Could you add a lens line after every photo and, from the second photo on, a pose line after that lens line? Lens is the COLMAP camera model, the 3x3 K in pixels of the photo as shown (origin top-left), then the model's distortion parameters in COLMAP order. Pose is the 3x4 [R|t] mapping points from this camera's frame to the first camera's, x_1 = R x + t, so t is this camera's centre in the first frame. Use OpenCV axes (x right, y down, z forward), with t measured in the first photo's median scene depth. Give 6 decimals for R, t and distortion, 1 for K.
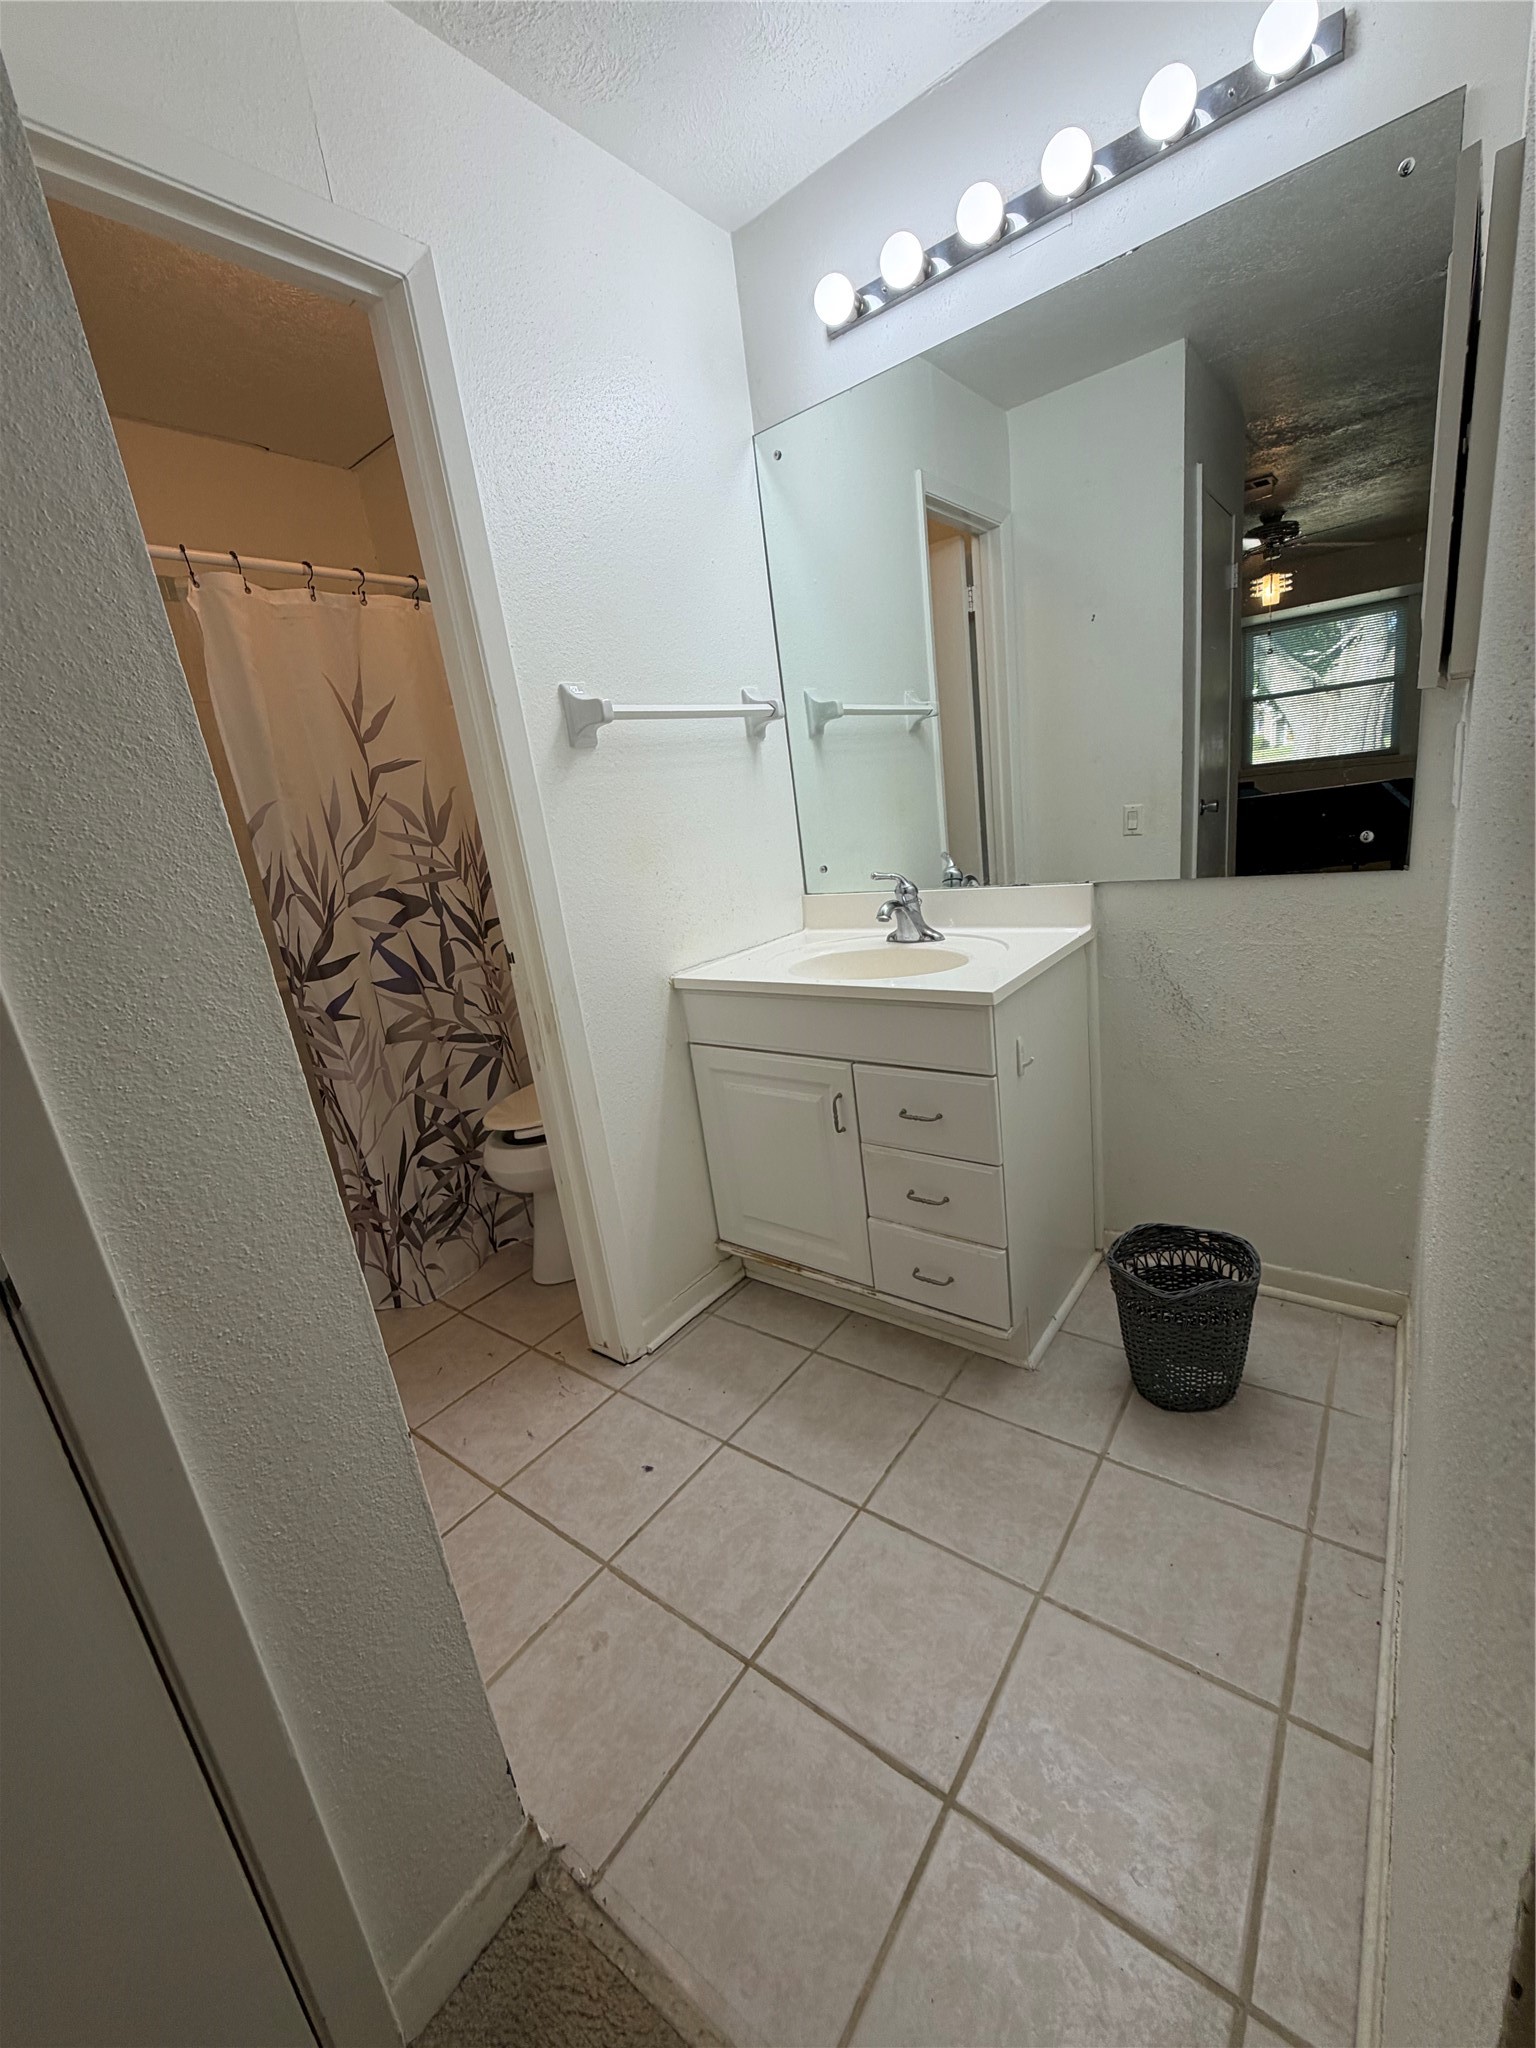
lens RADIAL K [[820.6, 0, 754.1], [0, 820.6, 1009.9], [0, 0, 1]] dist [-0.000067, 0.000026]
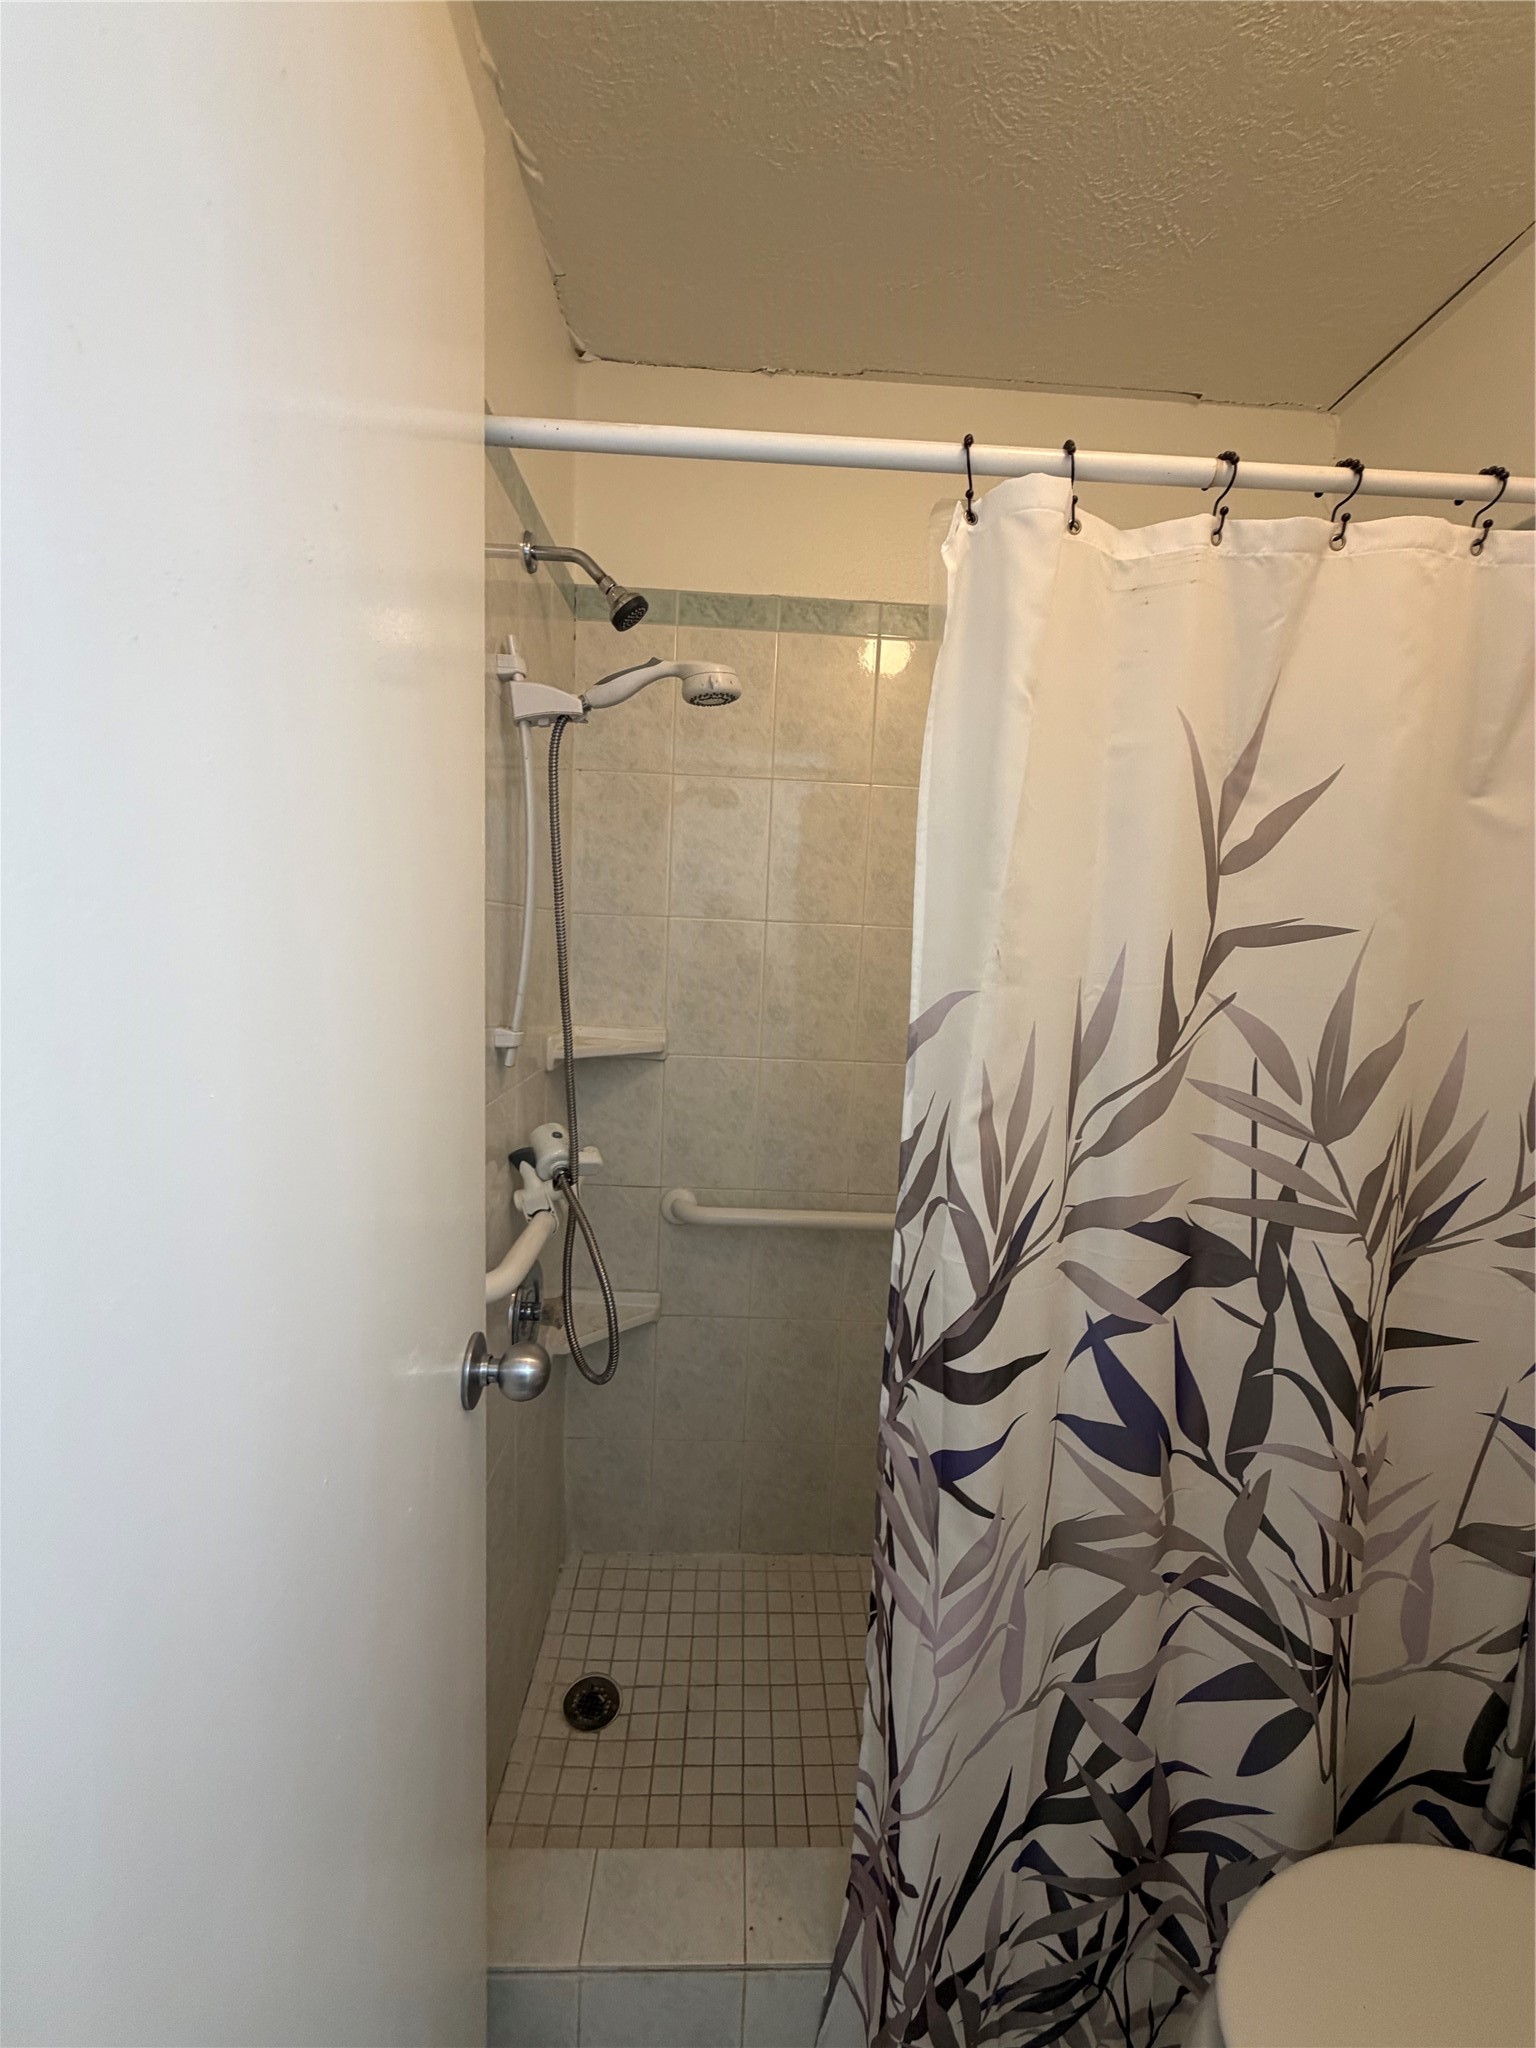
lens RADIAL K [[820.6, 0, 764.7], [0, 820.6, 1019.8], [0, 0, 1]] dist [-0.000067, 0.000026]
pose [[0.632668, 0.233279, -0.738453, -0.283262], [-0.310973, 0.949824, 0.033626, -0.187794], [0.709244, 0.208365, 0.673466, 0.542325]]
